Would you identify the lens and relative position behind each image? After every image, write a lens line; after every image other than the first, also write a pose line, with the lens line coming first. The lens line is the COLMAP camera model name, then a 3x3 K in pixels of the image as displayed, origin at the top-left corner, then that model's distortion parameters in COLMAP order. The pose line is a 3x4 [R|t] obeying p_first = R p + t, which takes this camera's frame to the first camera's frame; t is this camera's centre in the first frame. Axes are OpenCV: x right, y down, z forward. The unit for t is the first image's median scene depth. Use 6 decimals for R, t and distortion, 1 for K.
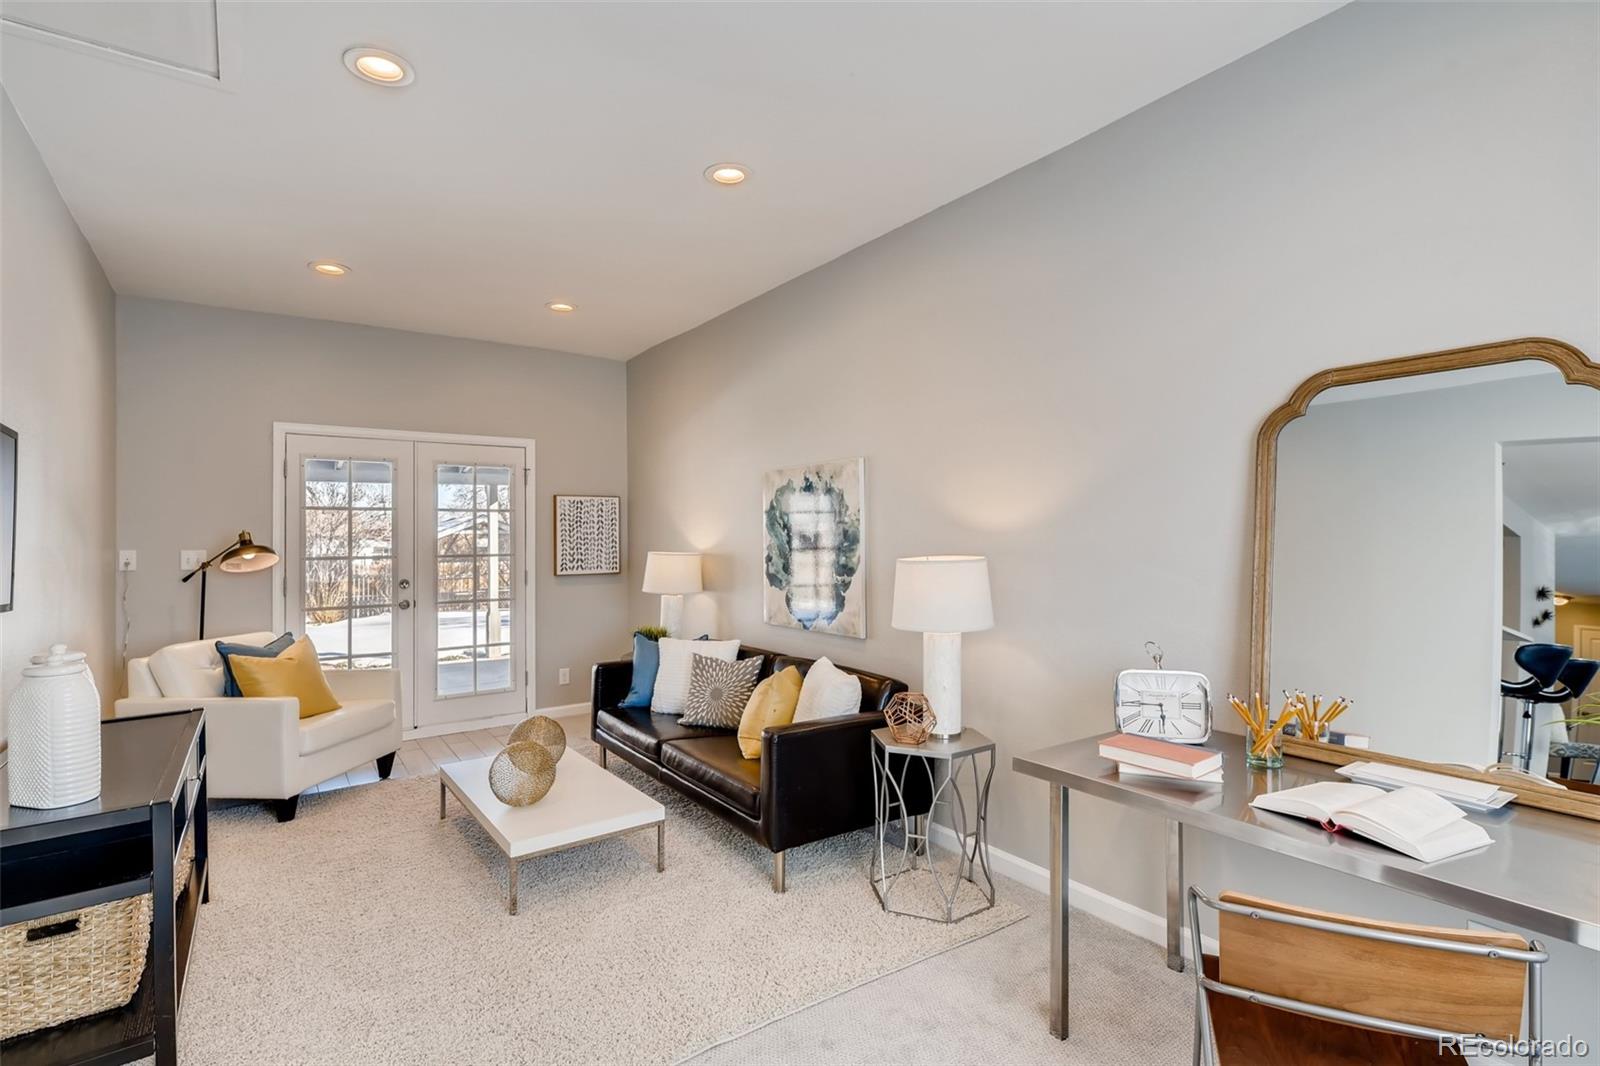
lens RADIAL K [[769.7, 0, 807.4], [0, 769.7, 535.0], [0, 0, 1]] dist [0.008674, 0.001213]
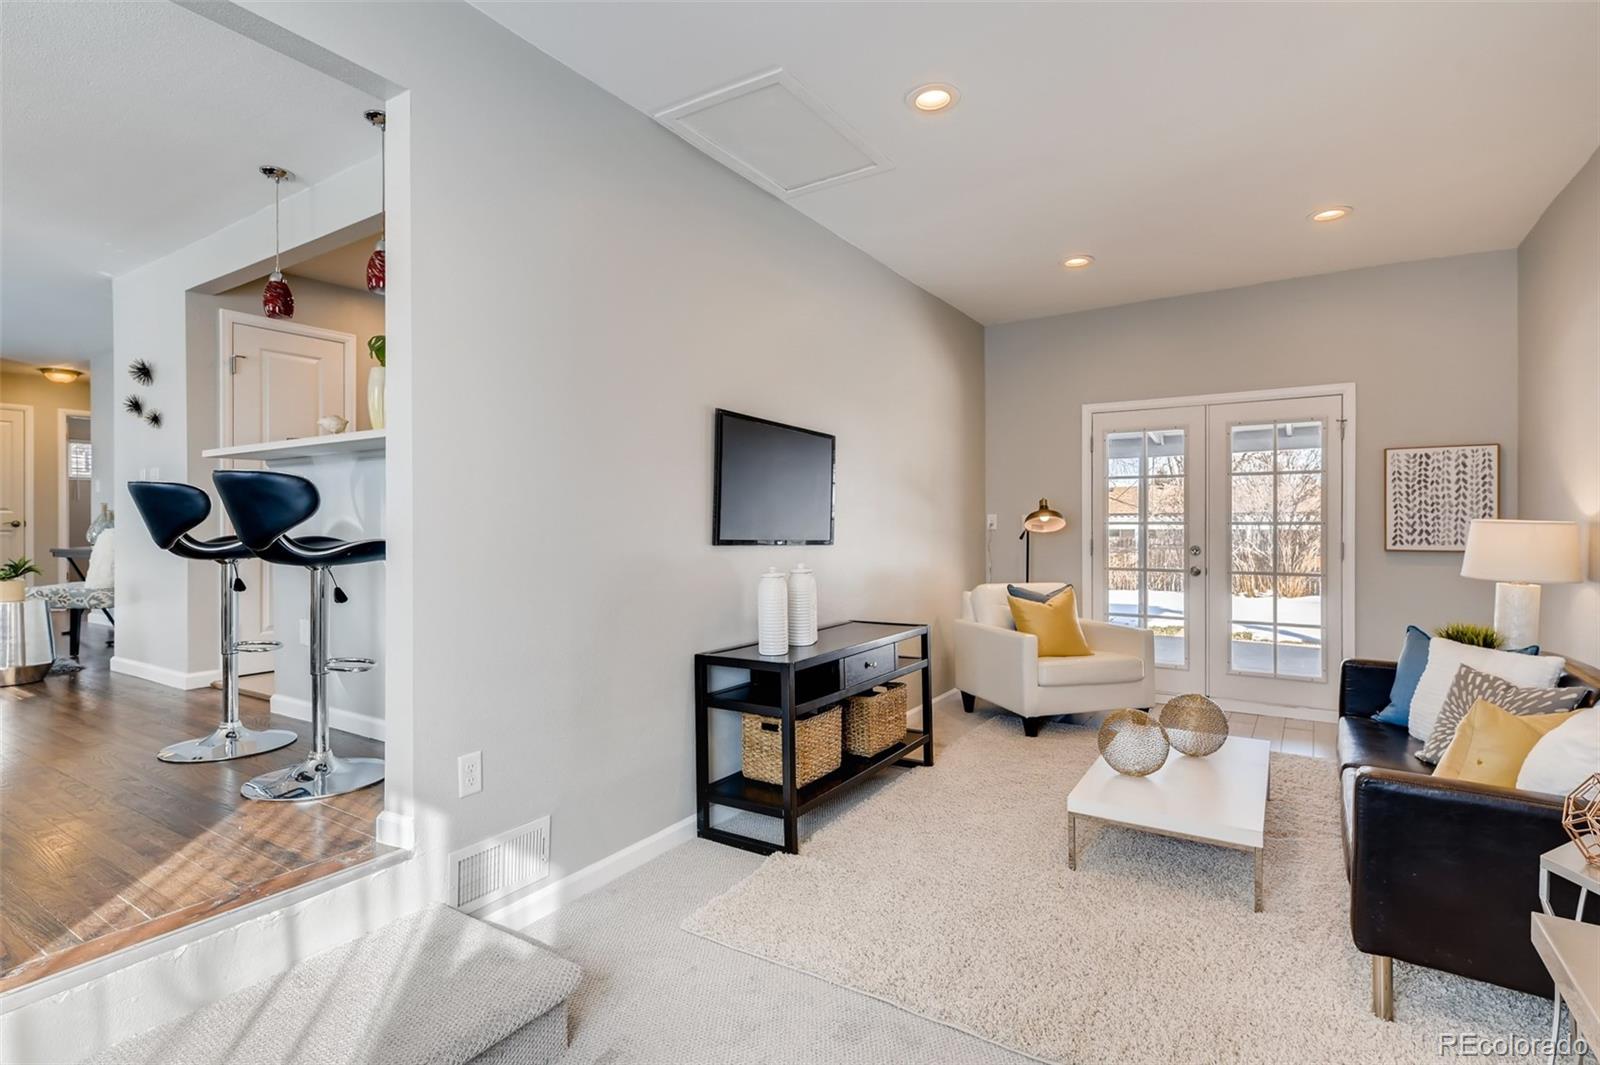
lens RADIAL K [[769.7, 0, 807.4], [0, 769.7, 534.5], [0, 0, 1]] dist [0.008674, 0.001213]
pose [[0.360867, 0.022649, -0.932342, 0.225022], [0.002144, 0.999682, 0.025114, 0.016550], [0.932615, -0.011062, 0.360704, 0.173374]]
